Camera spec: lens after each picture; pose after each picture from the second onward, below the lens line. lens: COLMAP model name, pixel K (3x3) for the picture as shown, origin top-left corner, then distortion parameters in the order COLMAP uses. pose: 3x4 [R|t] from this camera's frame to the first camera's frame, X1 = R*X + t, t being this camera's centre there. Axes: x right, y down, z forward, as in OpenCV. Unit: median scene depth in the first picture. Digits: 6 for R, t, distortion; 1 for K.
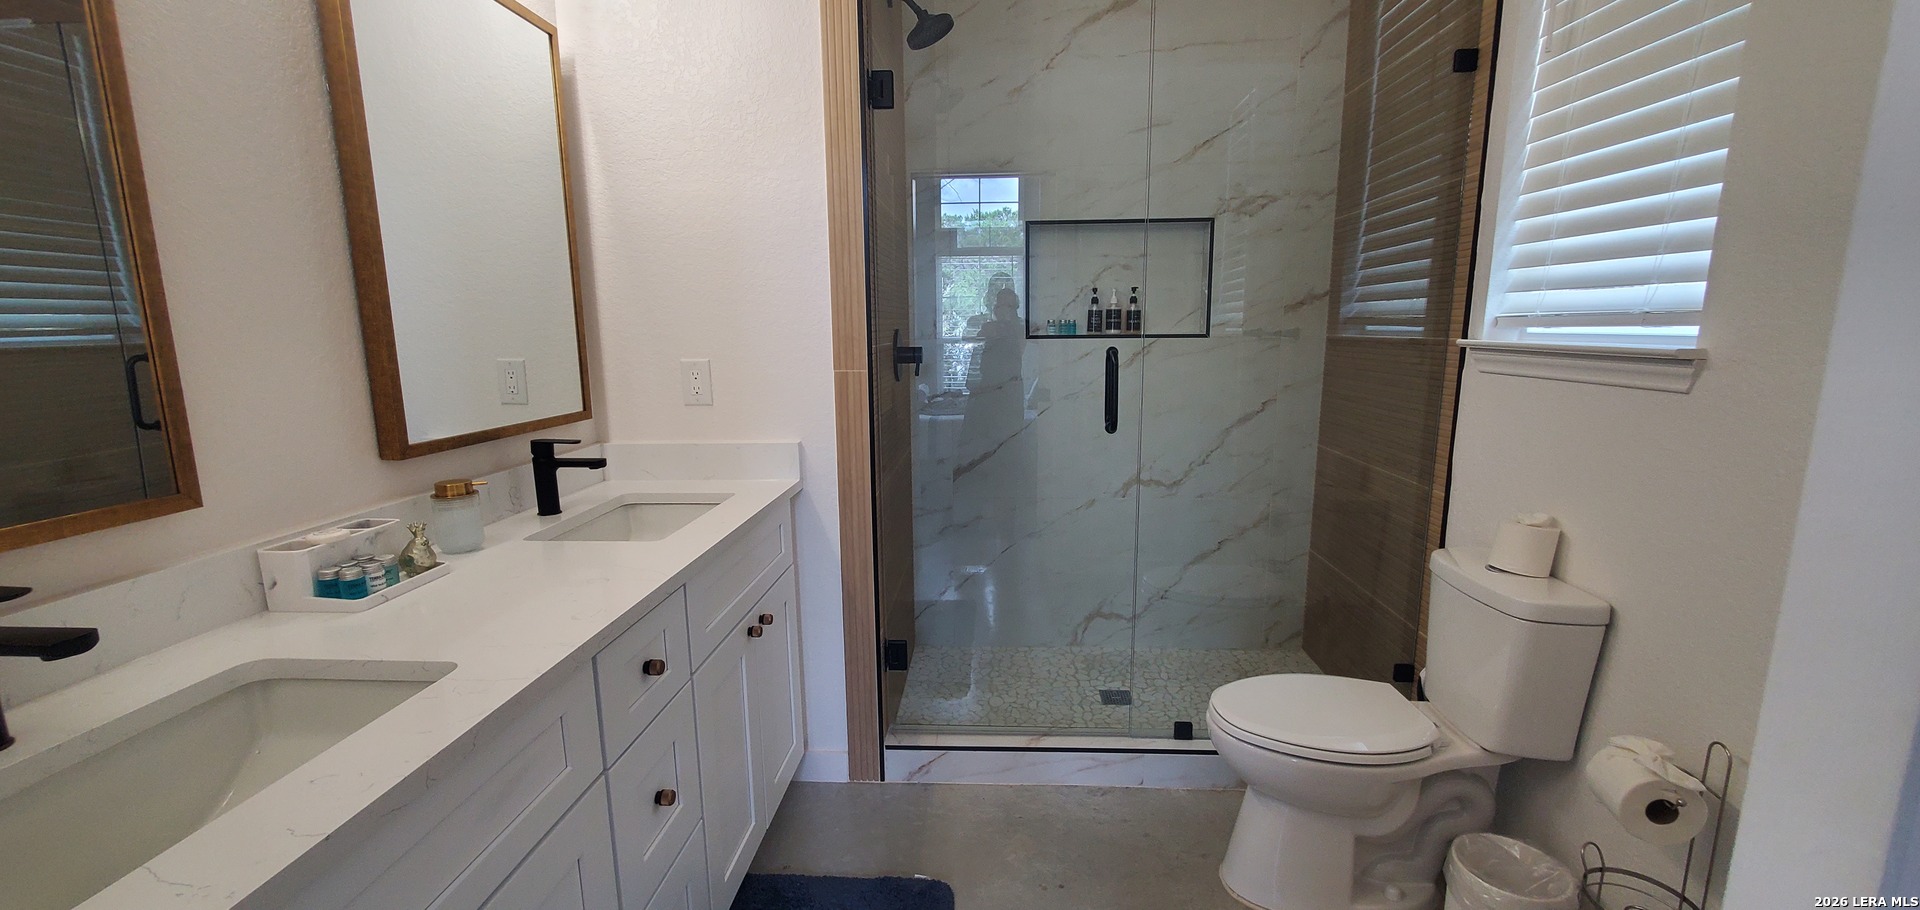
lens RADIAL K [[783.1, 0, 966.2], [0, 783.1, 462.7], [0, 0, 1]] dist [0.001281, -0.000657]
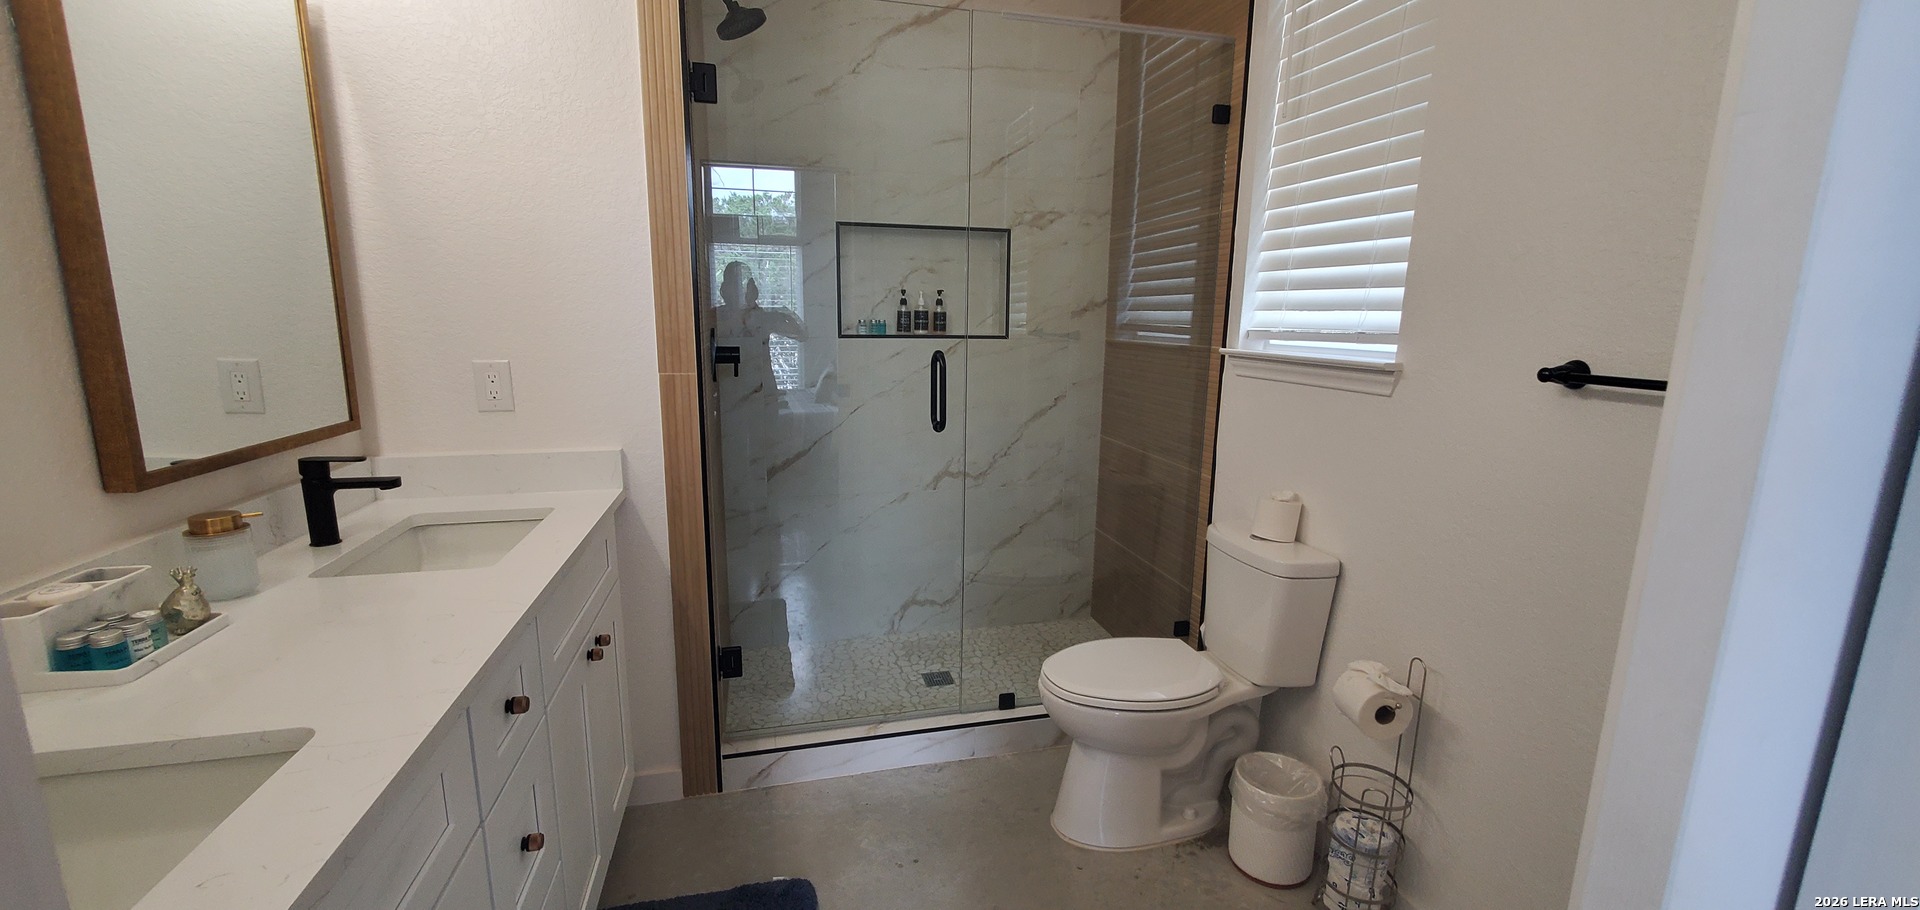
lens RADIAL K [[783.1, 0, 966.2], [0, 783.1, 462.7], [0, 0, 1]] dist [0.001281, -0.000657]
pose [[0.952175, -0.035268, 0.303511, -0.111363], [0.030180, 0.999315, 0.021440, -0.019072], [-0.304059, -0.011254, 0.952587, -0.025748]]
